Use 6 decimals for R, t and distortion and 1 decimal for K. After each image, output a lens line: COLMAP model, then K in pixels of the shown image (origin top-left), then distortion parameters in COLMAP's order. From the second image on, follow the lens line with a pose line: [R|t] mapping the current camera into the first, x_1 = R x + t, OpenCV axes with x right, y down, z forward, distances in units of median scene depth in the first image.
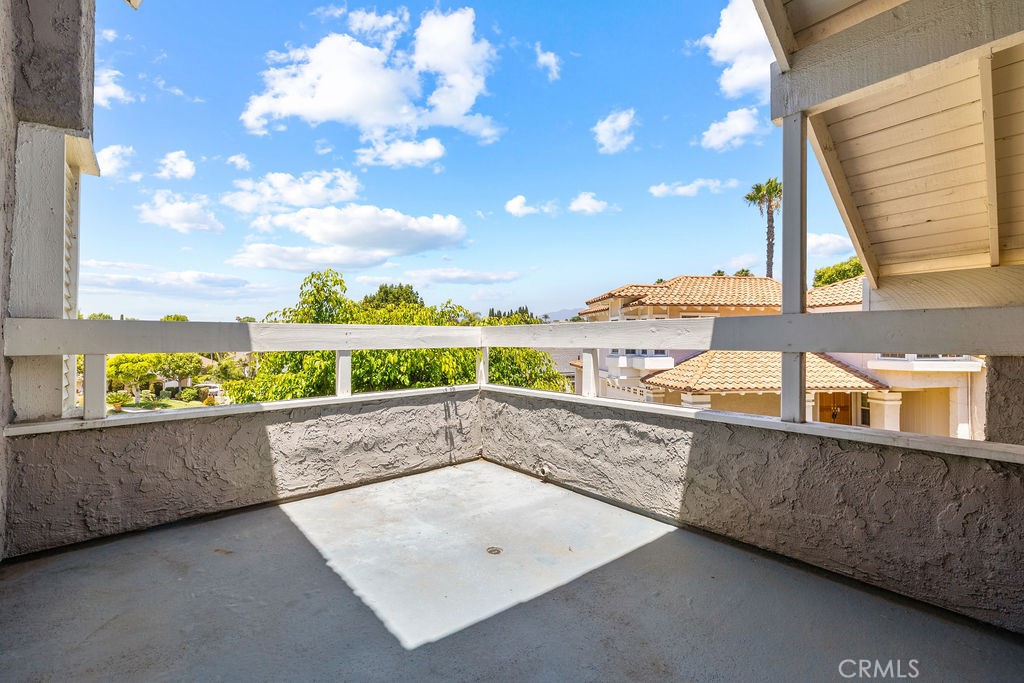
lens RADIAL K [[439.9, 0, 510.0], [0, 439.9, 337.6], [0, 0, 1]] dist [0.002413, 0.000390]
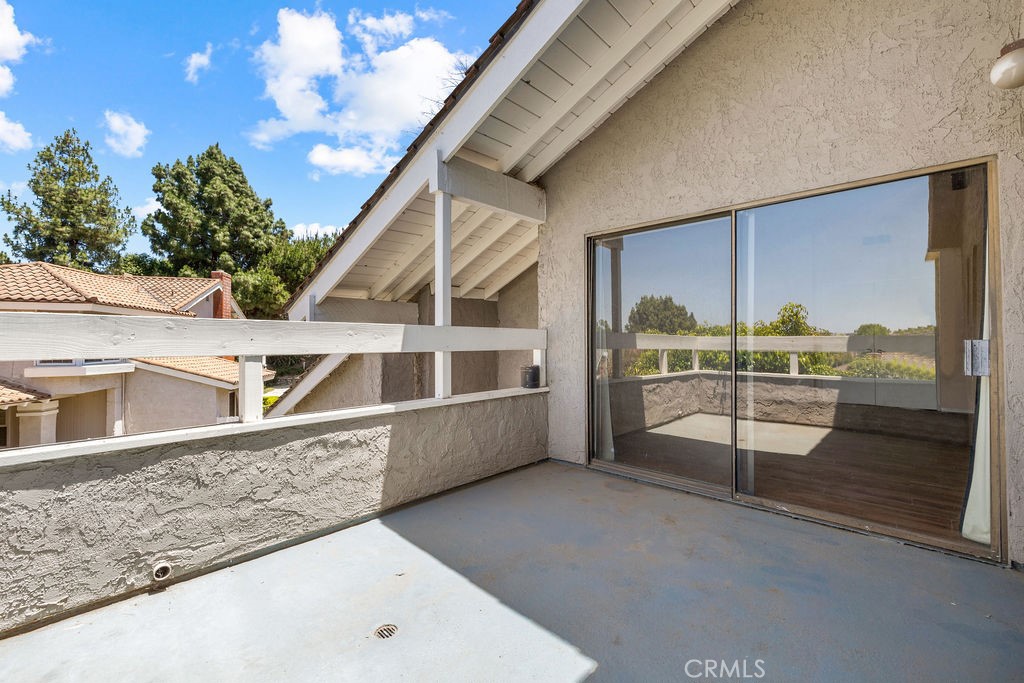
lens RADIAL K [[432.2, 0, 510.9], [0, 432.2, 331.9], [0, 0, 1]] dist [0.000598, 0.000227]
pose [[-0.115710, 0.026782, 0.992922, -0.608298], [-0.004593, 0.999611, -0.027498, 0.003295], [-0.993272, -0.007742, -0.115542, 0.679233]]
